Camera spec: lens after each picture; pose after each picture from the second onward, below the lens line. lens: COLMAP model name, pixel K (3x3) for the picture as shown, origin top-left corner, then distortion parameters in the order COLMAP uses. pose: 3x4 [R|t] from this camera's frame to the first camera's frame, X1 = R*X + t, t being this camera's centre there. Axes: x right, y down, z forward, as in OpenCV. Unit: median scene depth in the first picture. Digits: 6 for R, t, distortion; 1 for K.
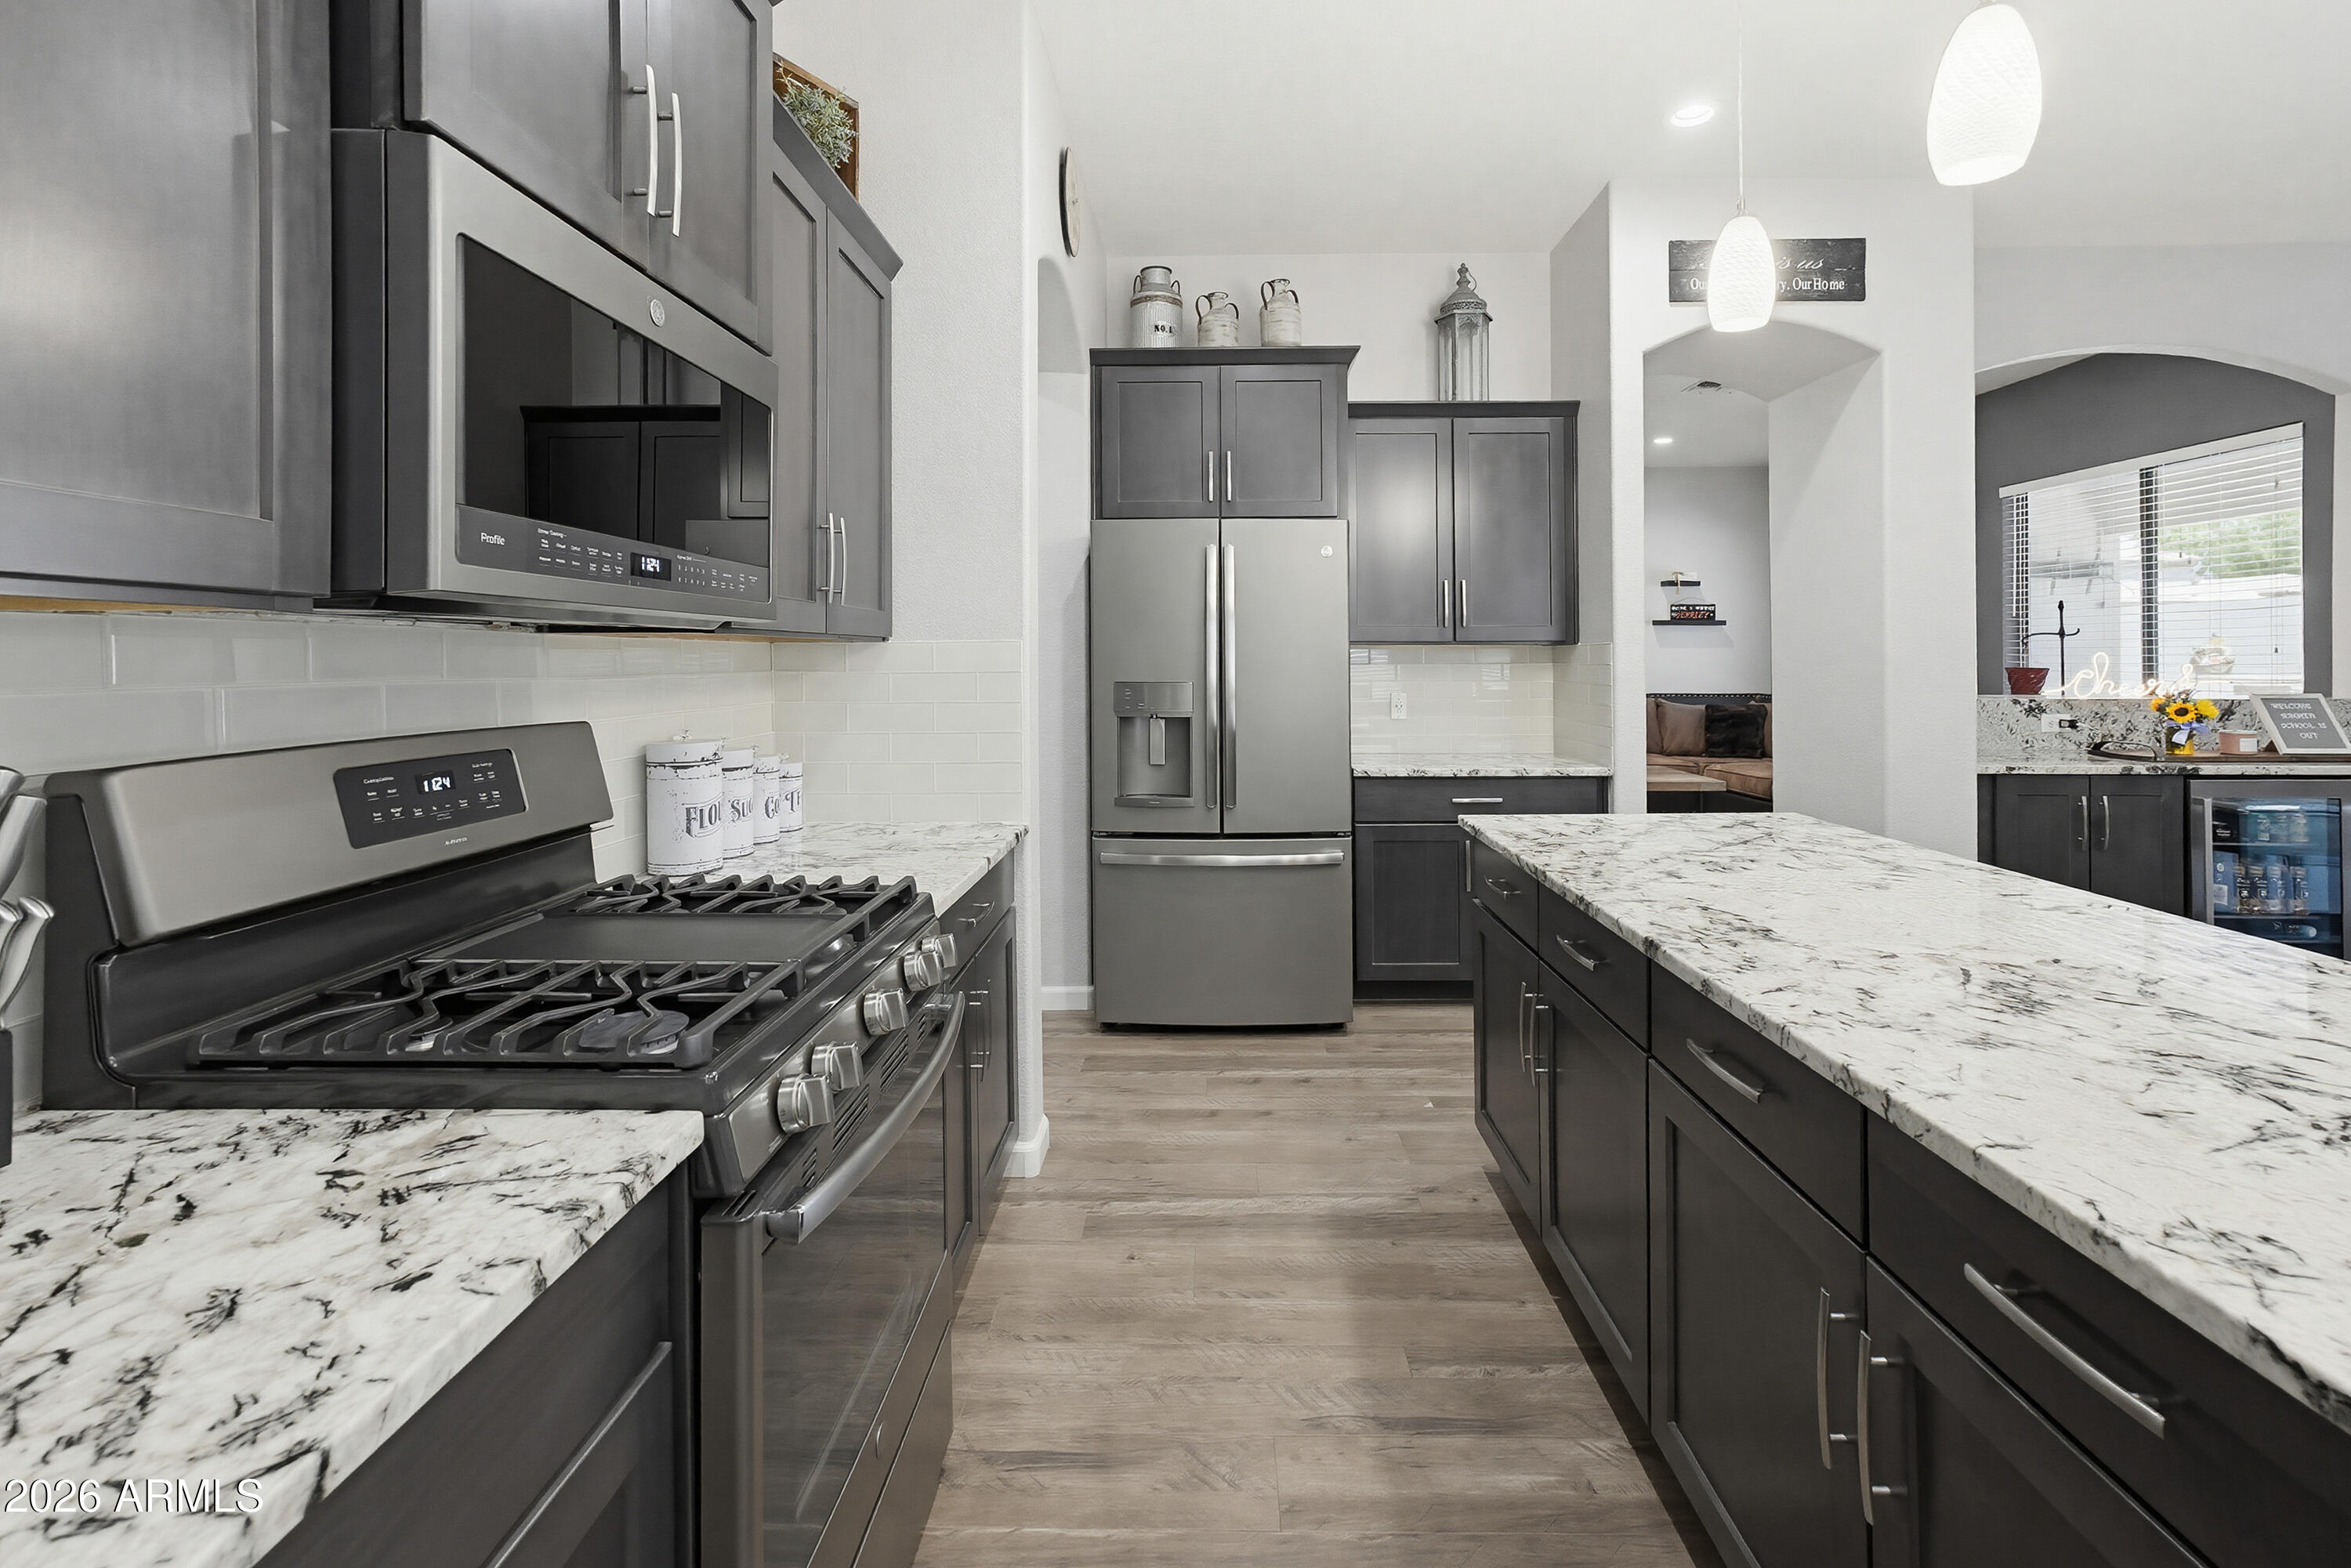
lens RADIAL K [[1062.3, 0, 1163.2], [0, 1062.3, 640.6], [0, 0, 1]] dist [-0.028331, 0.011495]
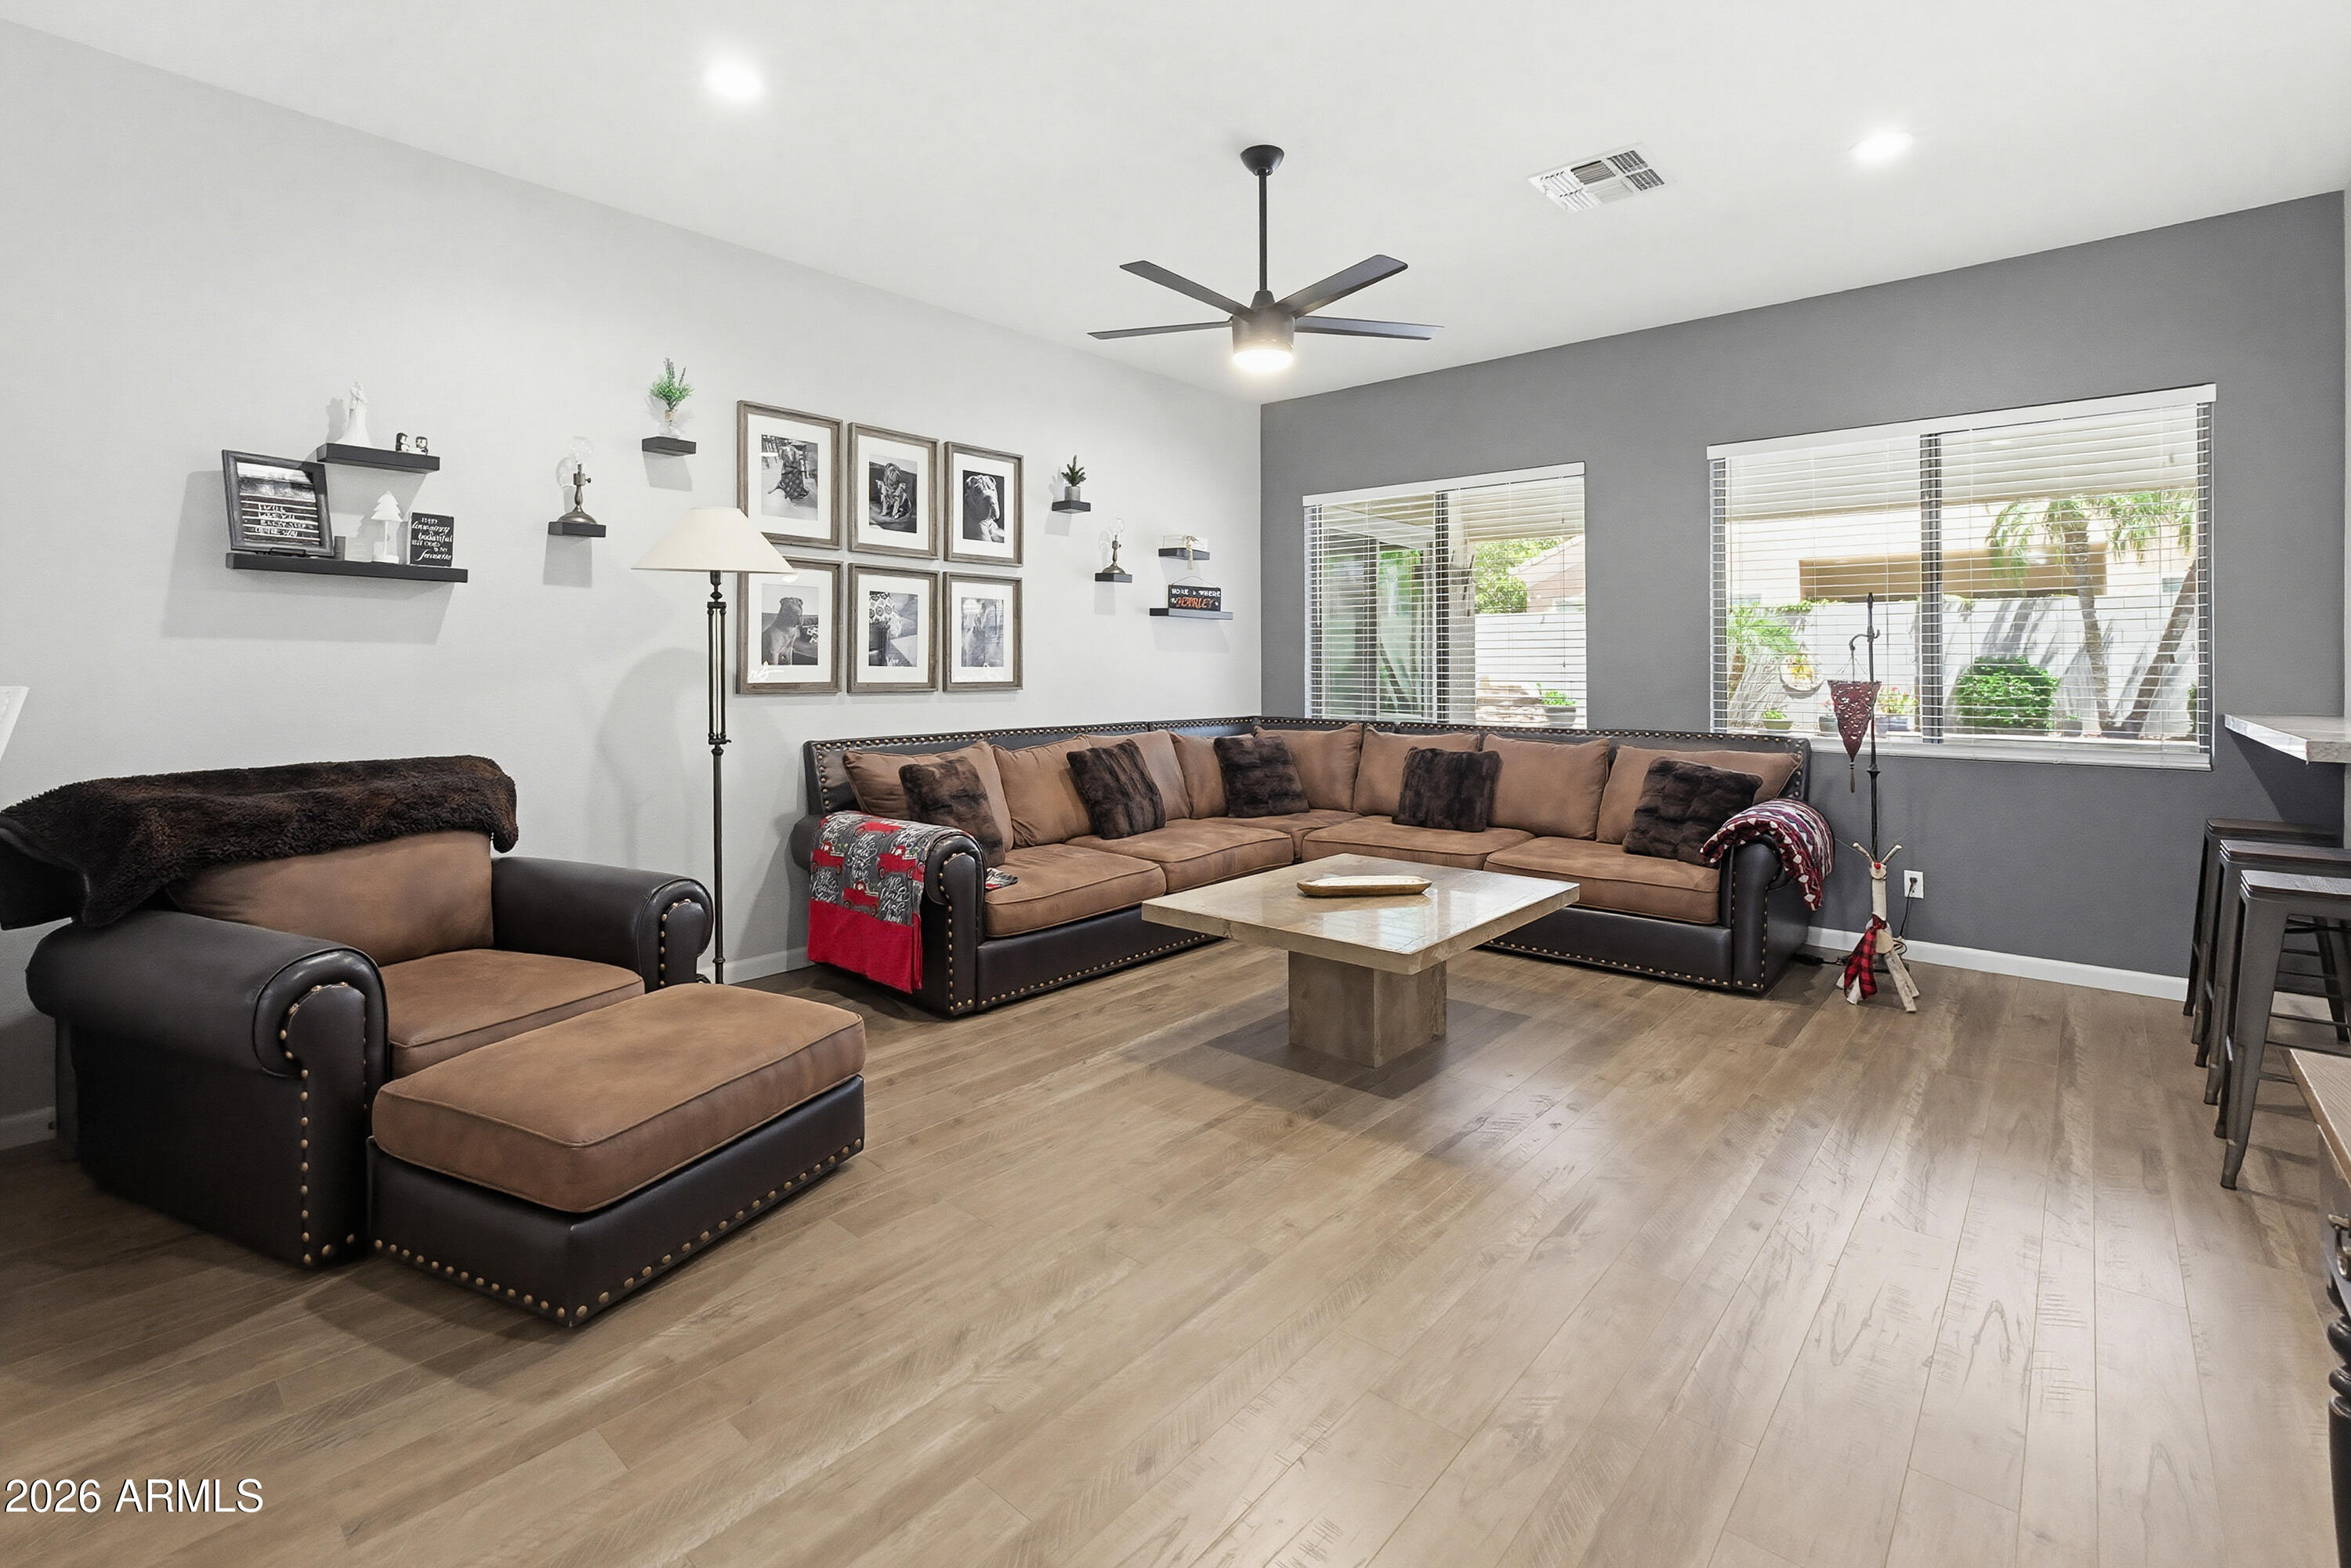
lens RADIAL K [[1062.3, 0, 1163.9], [0, 1062.3, 661.0], [0, 0, 1]] dist [-0.028331, 0.011495]
pose [[0.666941, 0.003250, 0.745104, -0.057011], [-0.018211, 0.999763, 0.011939, 0.014284], [-0.744888, -0.021532, 0.666842, 1.234524]]
